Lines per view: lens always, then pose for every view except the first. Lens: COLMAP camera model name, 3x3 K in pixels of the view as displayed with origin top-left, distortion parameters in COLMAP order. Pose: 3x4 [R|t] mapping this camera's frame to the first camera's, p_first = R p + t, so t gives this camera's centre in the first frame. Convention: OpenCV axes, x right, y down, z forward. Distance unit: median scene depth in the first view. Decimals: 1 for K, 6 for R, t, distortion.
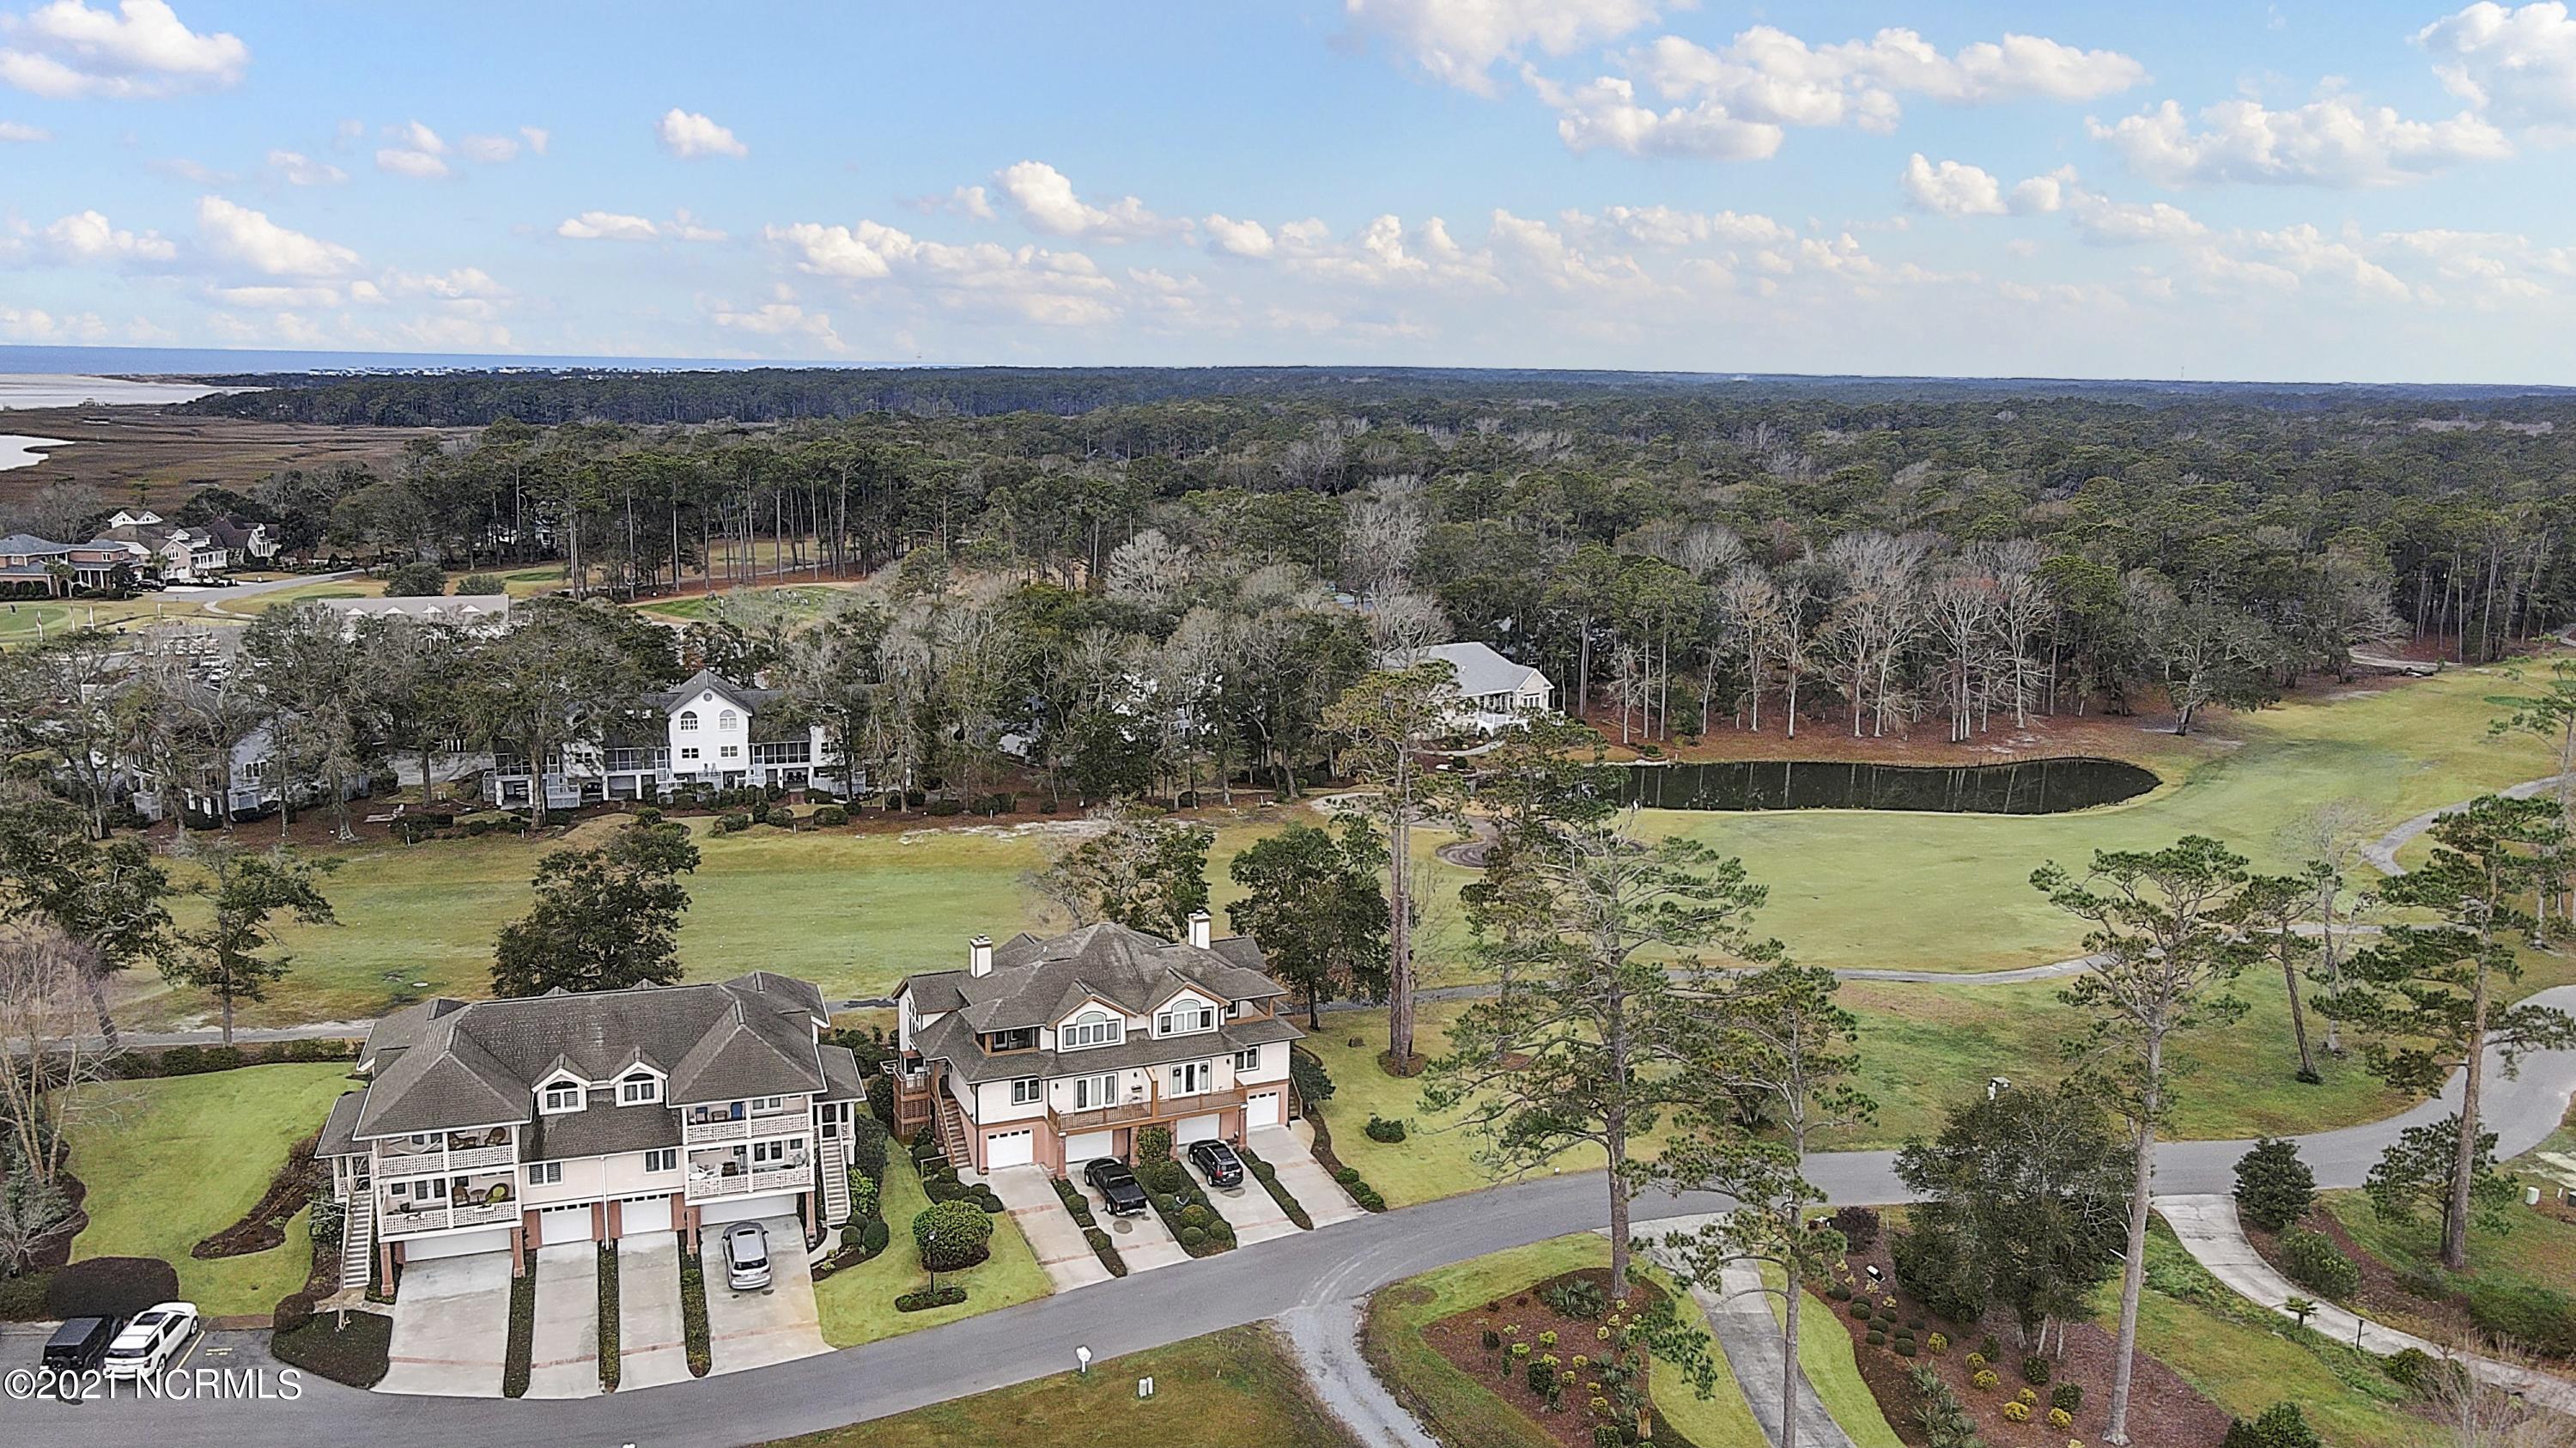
lens RADIAL K [[1913.5, 0, 1288.0], [0, 1913.5, 724.0], [0, 0, 1]] dist [-0.003826, 0.041062]
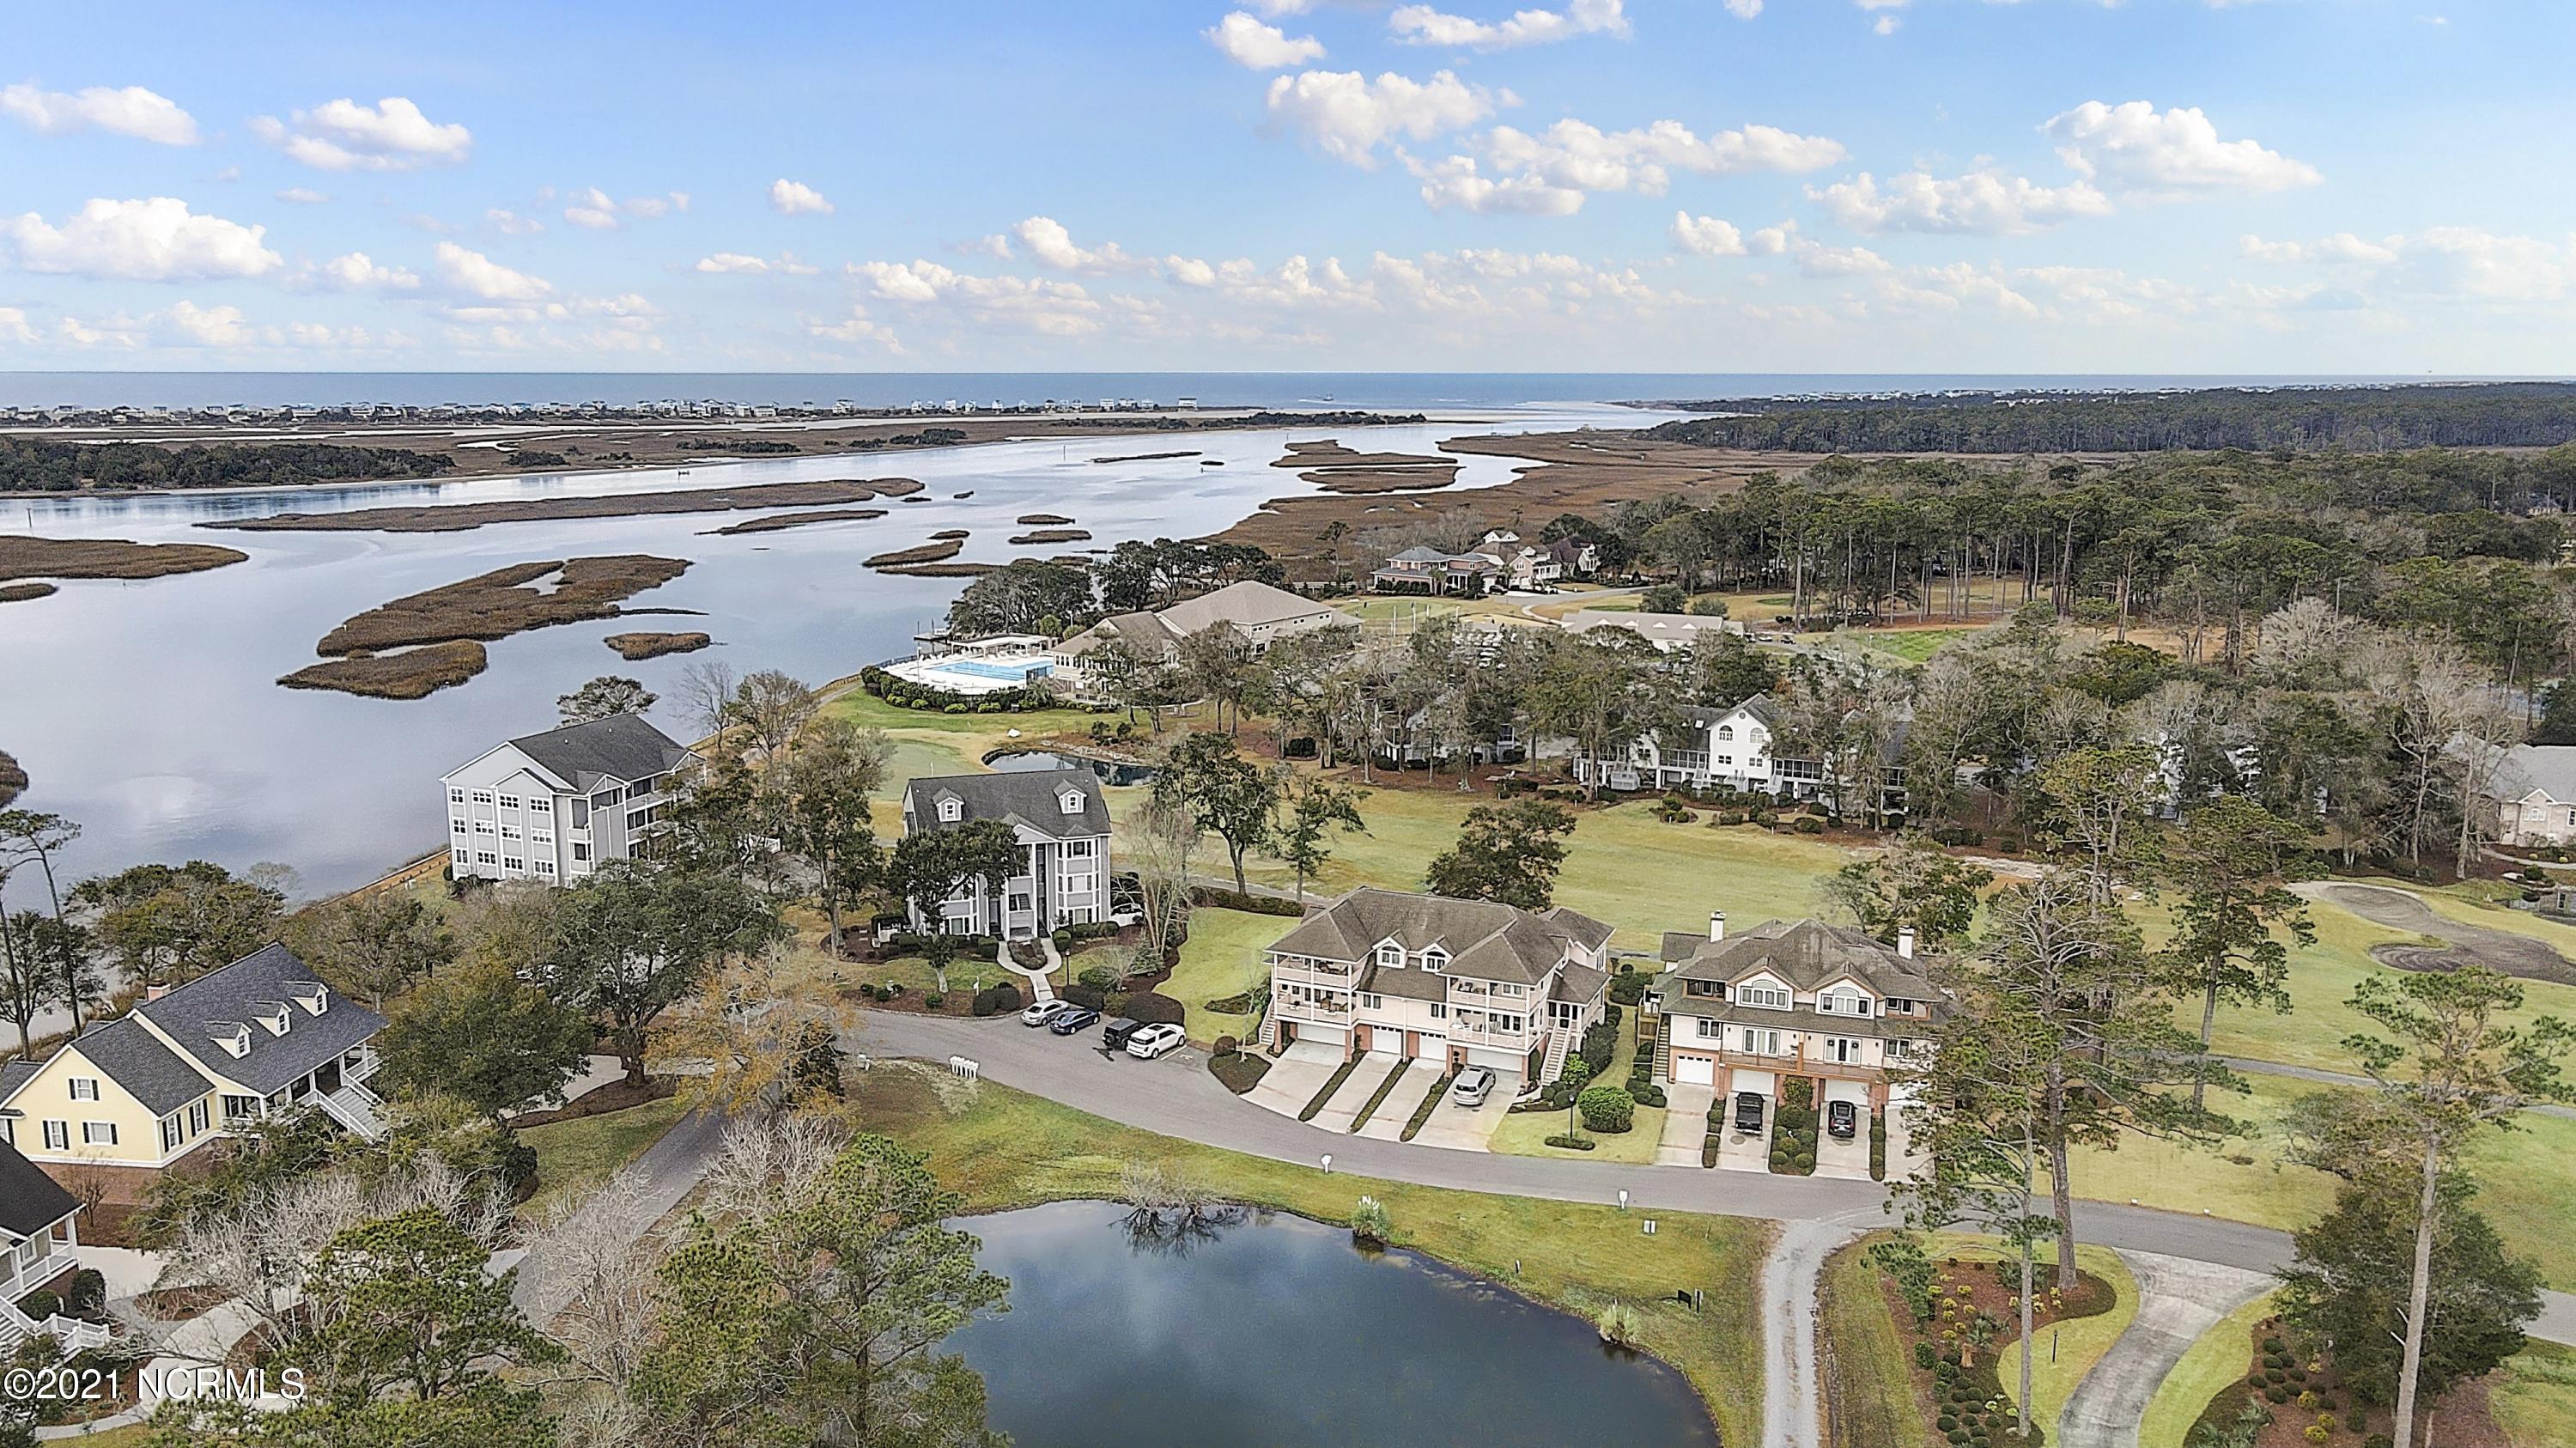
lens RADIAL K [[1913.5, 0, 1288.0], [0, 1913.5, 724.0], [0, 0, 1]] dist [-0.003826, 0.041062]
pose [[0.752442, 0.107451, -0.649835, 0.475612], [-0.114009, 0.992959, 0.032177, -0.026046], [0.648717, 0.049875, 0.759394, -0.199315]]
